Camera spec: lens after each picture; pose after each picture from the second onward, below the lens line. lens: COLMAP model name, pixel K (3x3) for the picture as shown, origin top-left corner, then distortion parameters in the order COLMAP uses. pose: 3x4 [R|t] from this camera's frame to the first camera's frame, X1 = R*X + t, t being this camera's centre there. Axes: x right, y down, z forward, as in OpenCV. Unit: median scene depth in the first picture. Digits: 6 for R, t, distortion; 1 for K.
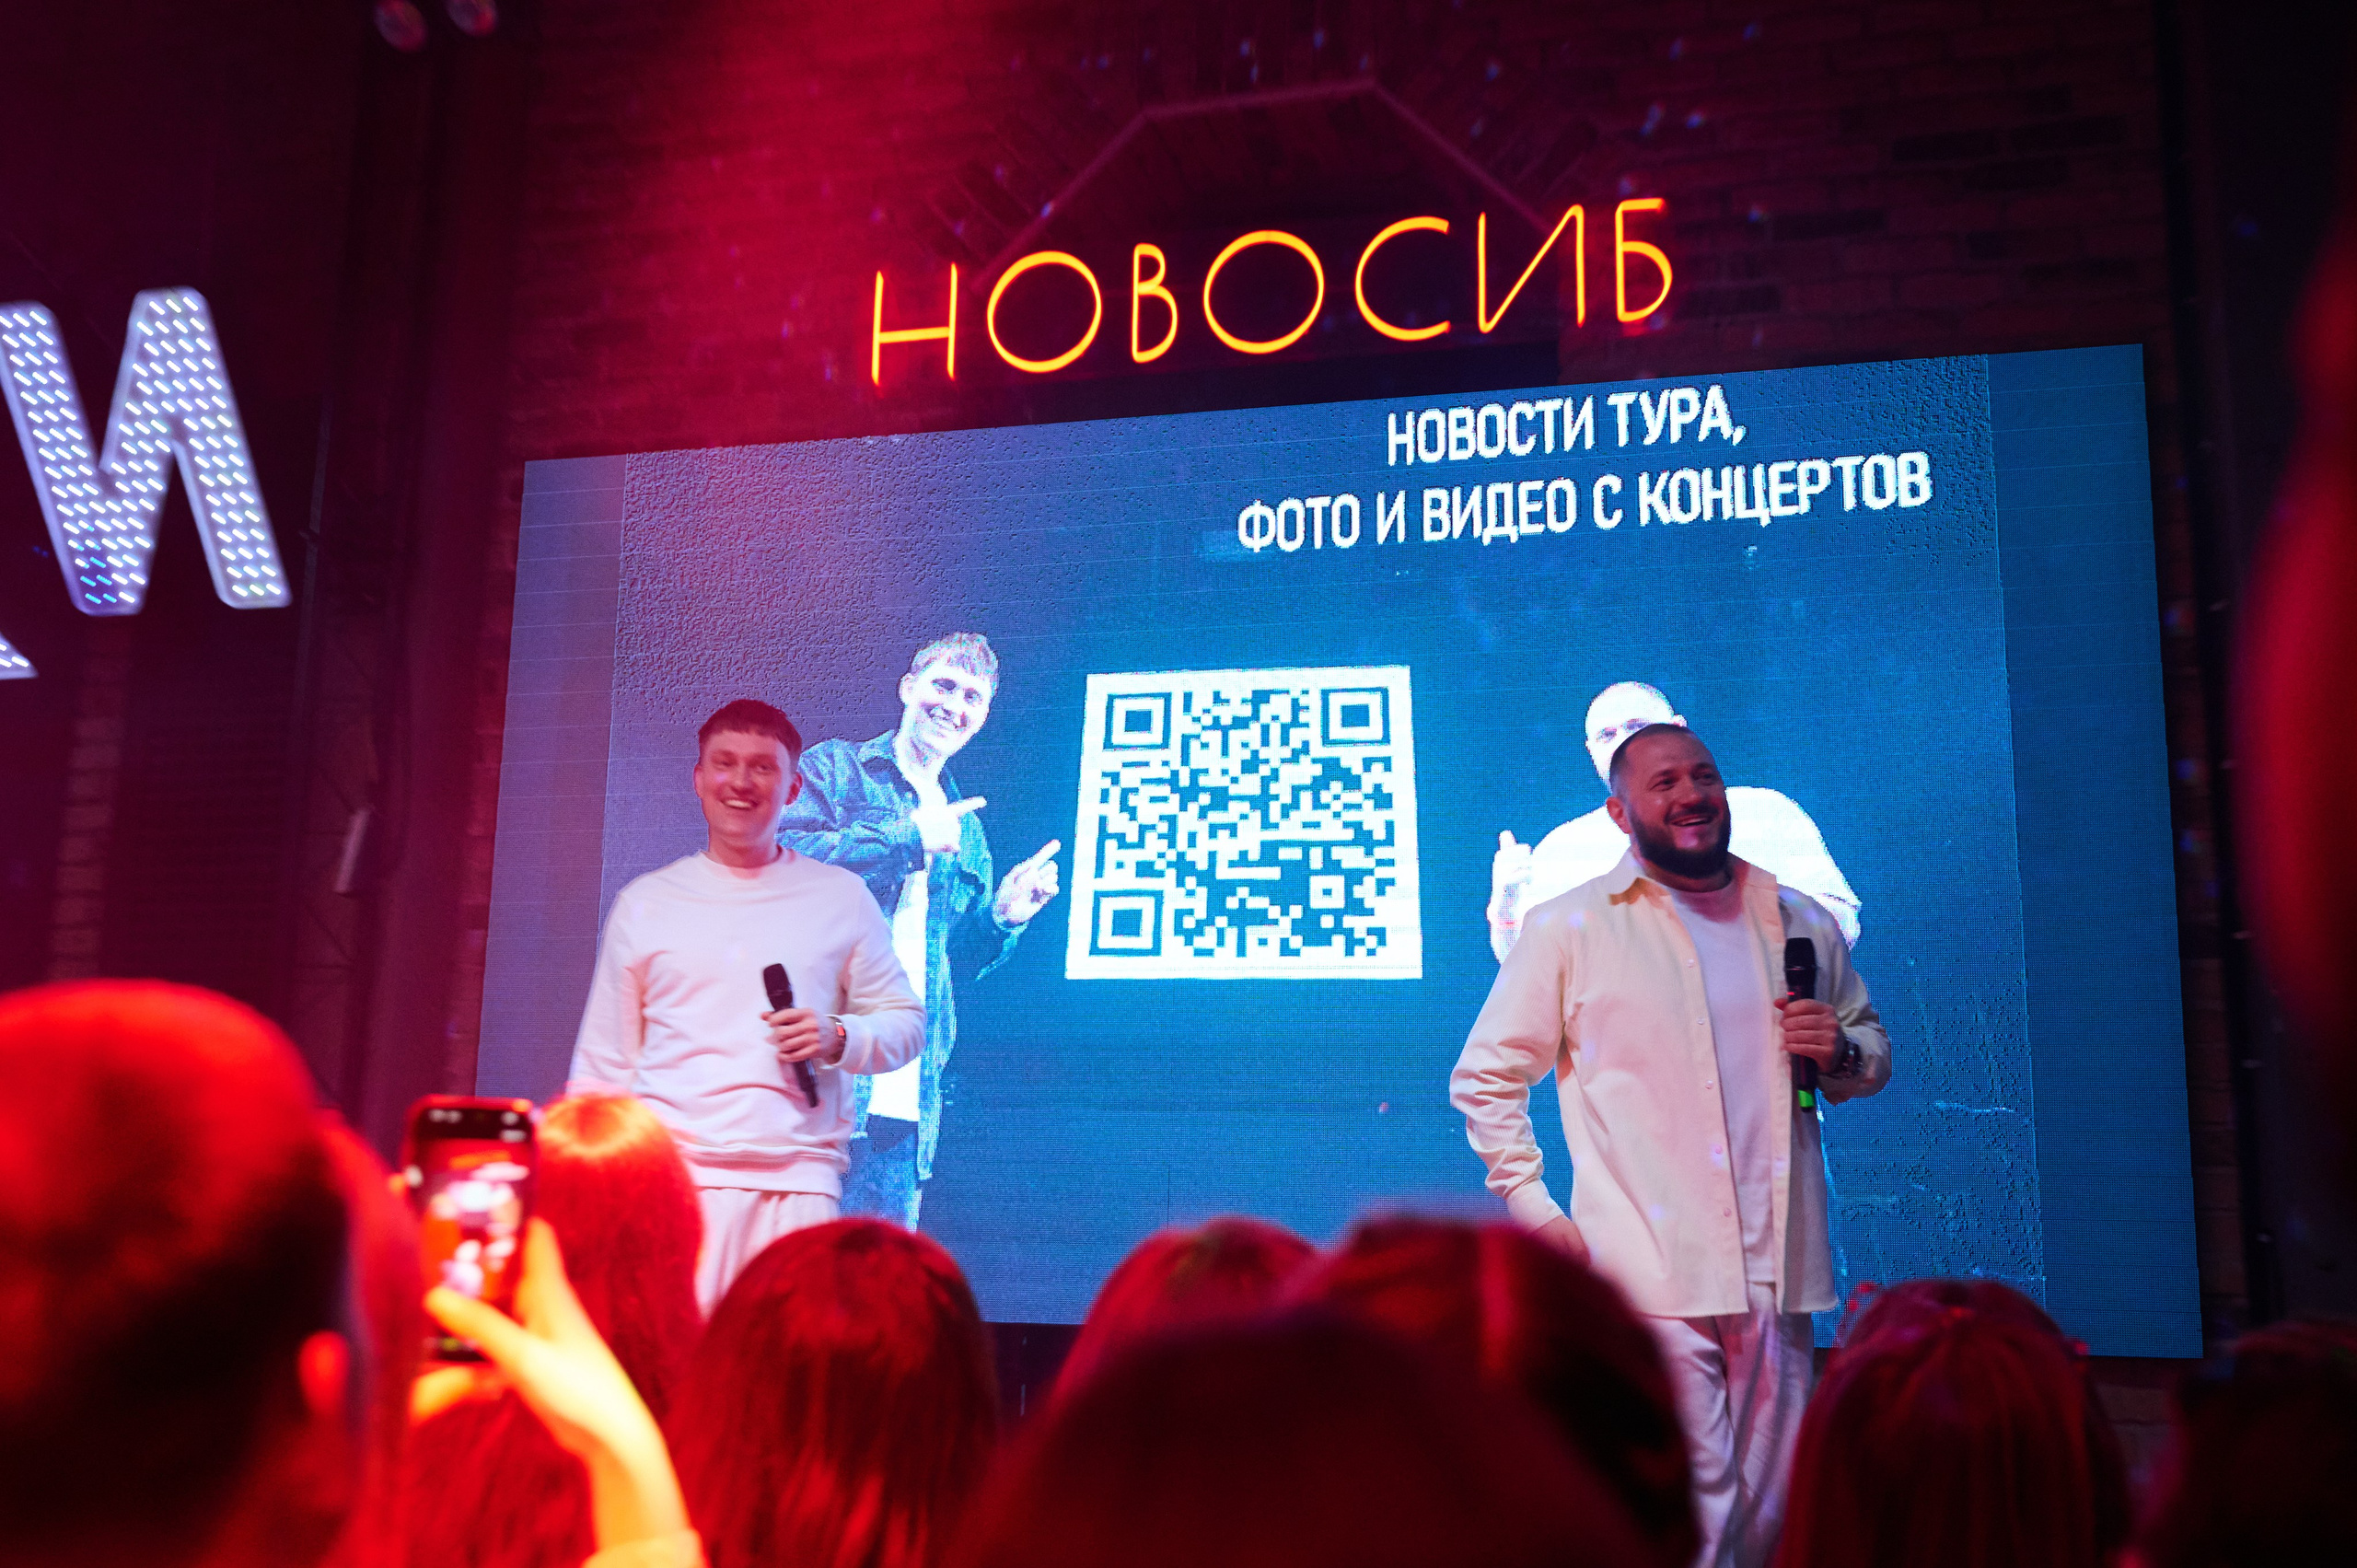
lens RADIAL K [[2492.5, 0, 1086.8], [0, 2492.5, 722.9], [0, 0, 1]] dist [-0.010776, 0.000000]
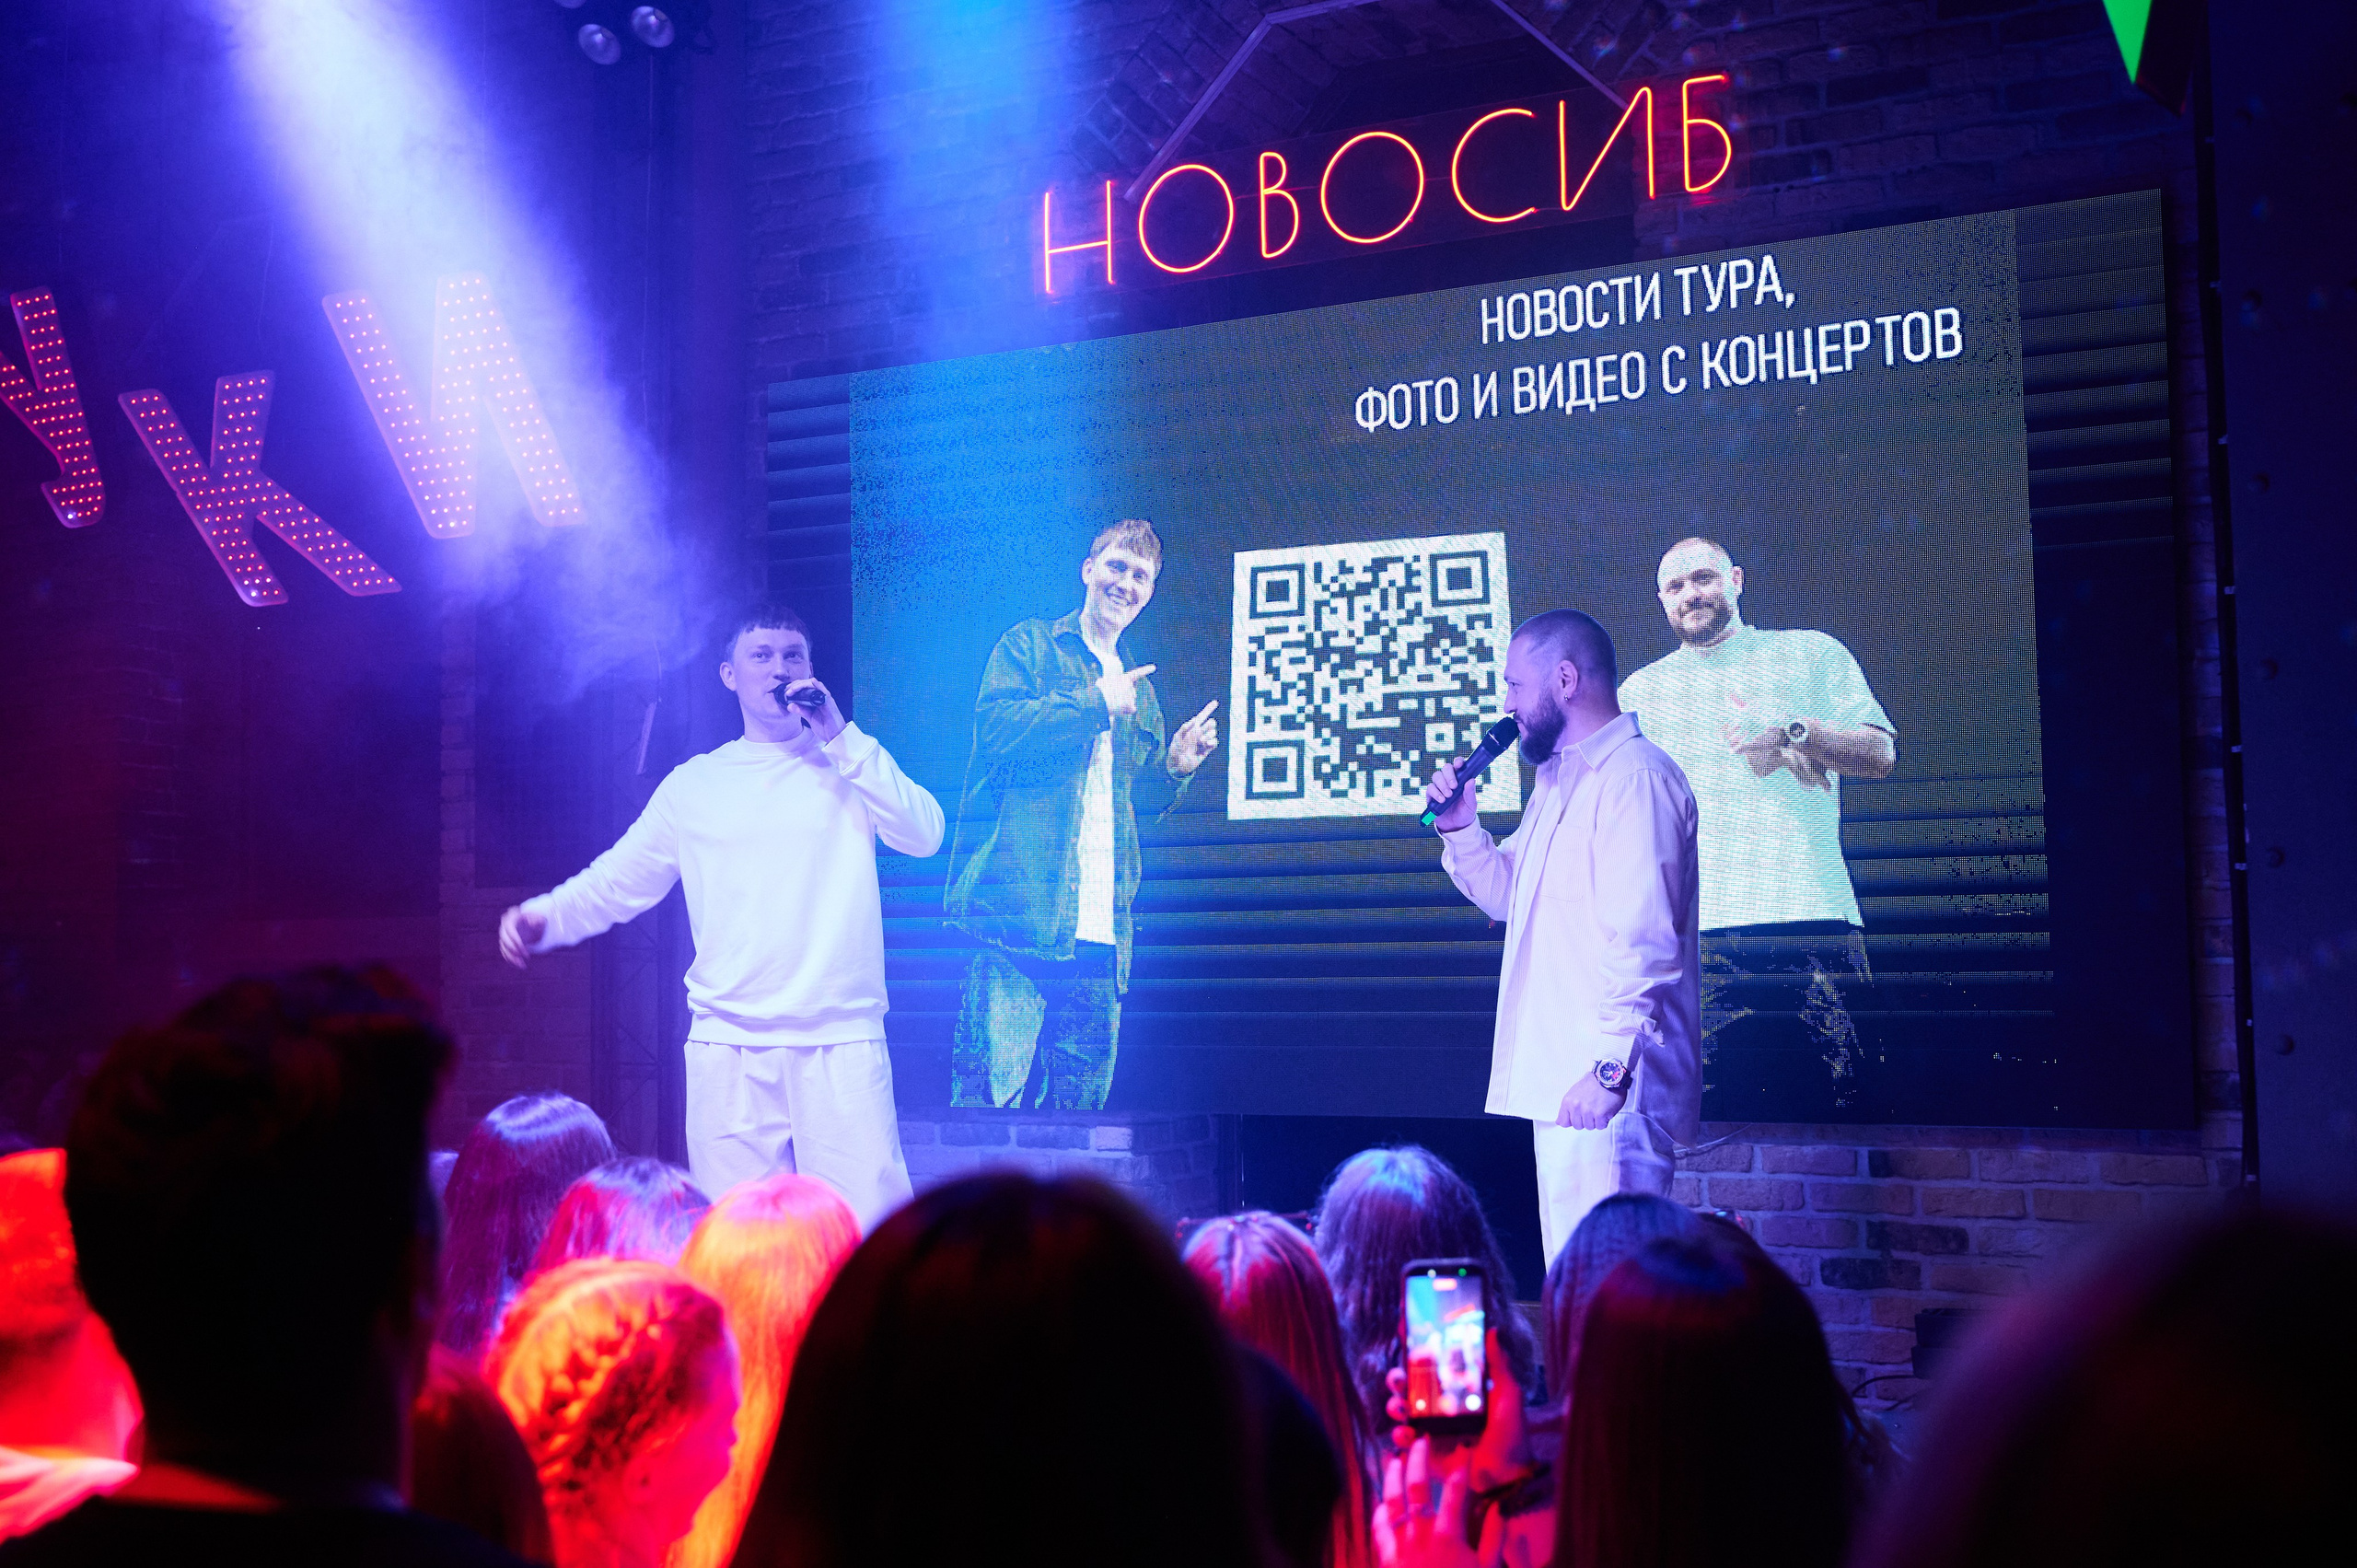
lens RADIAL K [[2612.0, 0, 1153.5], [0, 2612.0, 741.1], [0, 0, 1]] dist [-0.016515, 0.000000]
pose [[0.977394, -0.055643, -0.203973, 0.206931], [0.083916, 0.987598, 0.132696, -0.097188], [0.194059, -0.146813, 0.969942, -0.177190]]
